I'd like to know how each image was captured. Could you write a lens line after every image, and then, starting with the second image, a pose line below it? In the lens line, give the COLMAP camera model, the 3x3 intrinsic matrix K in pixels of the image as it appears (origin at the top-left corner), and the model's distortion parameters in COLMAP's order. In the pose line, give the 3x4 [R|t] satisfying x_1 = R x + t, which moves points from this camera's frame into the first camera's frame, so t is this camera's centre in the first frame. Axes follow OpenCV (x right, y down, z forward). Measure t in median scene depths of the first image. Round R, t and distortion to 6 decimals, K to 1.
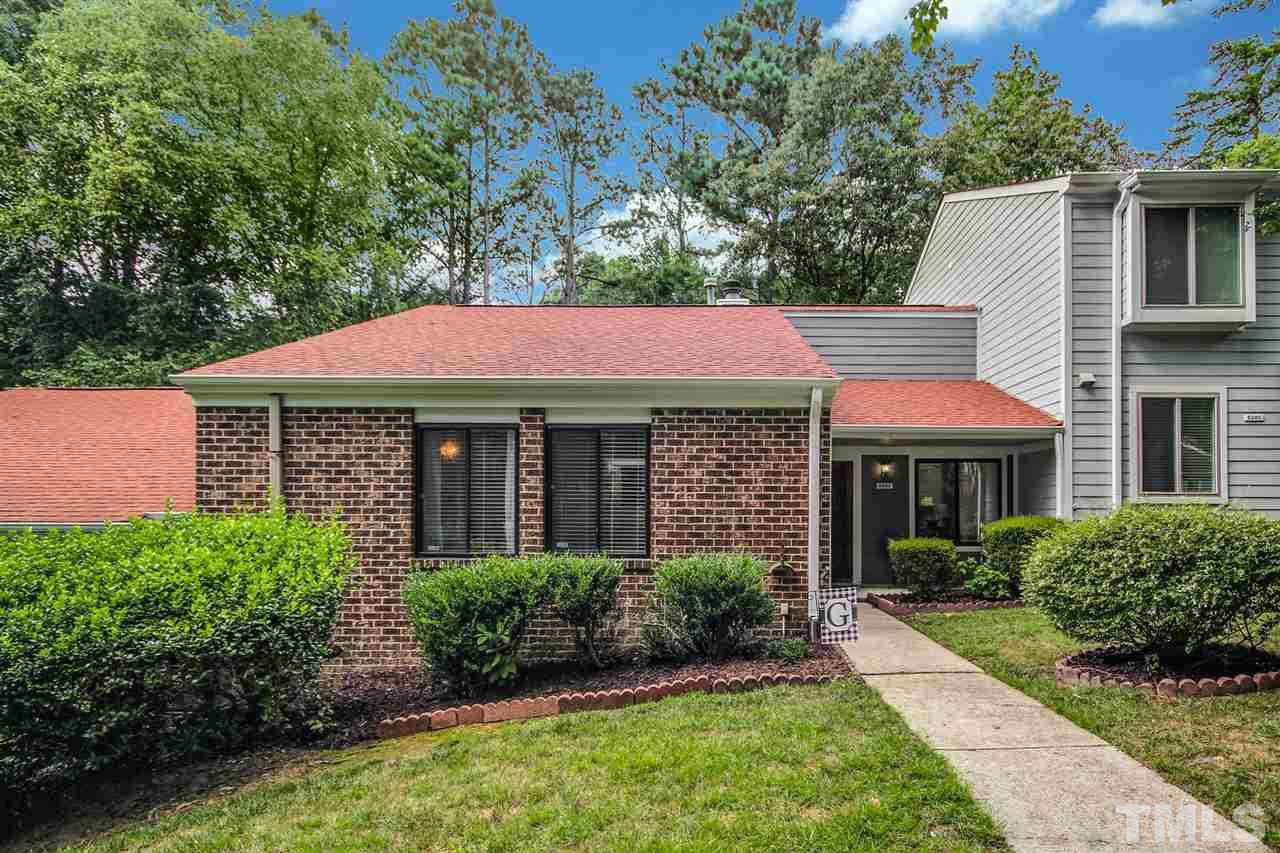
lens RADIAL K [[628.2, 0, 620.1], [0, 628.2, 428.1], [0, 0, 1]] dist [0.000704, -0.000062]
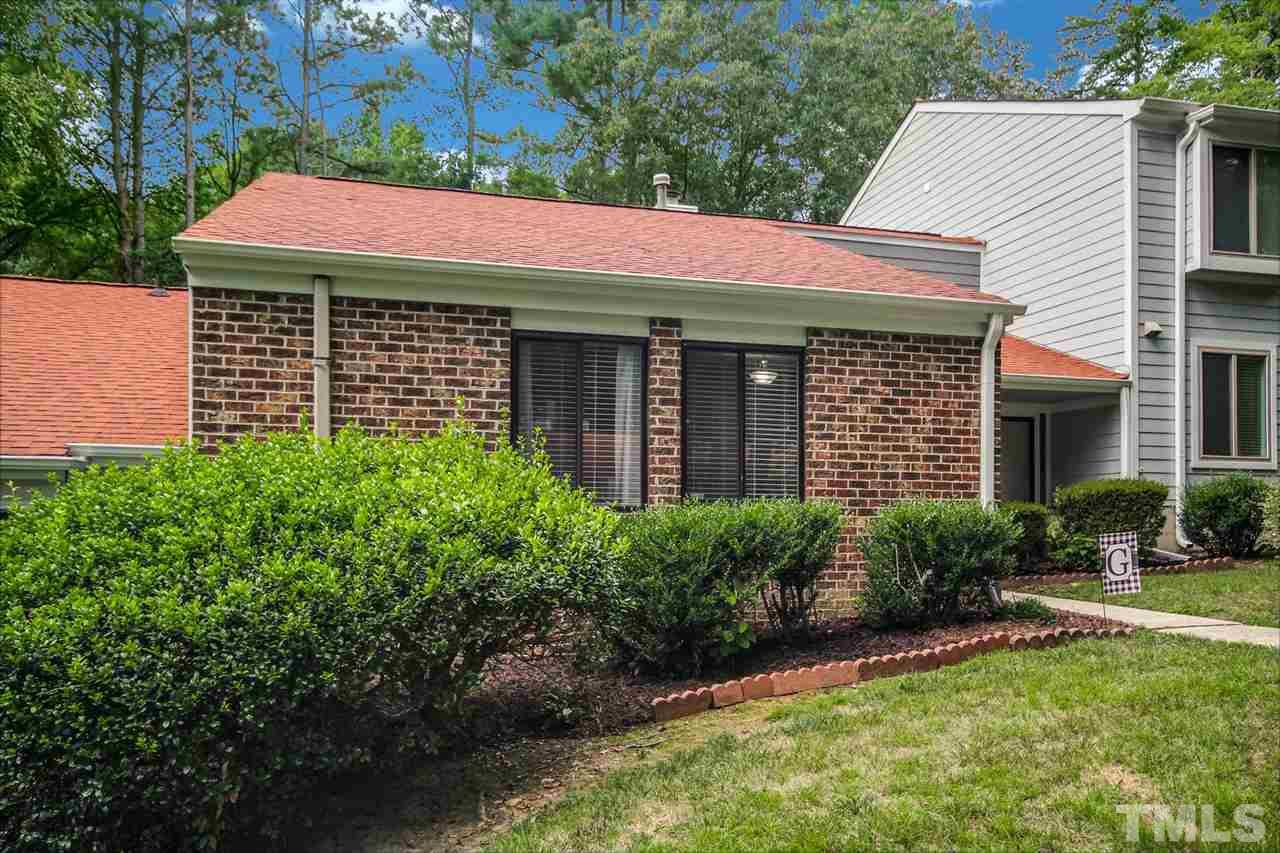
lens RADIAL K [[894.0, 0, 500.9], [0, 894.0, 380.7], [0, 0, 1]] dist [-0.002829, 0.004477]
pose [[0.970278, 0.044181, 0.237925, -0.591945], [-0.042919, 0.999024, -0.010487, 0.064525], [-0.238156, -0.000036, 0.971227, -0.019890]]
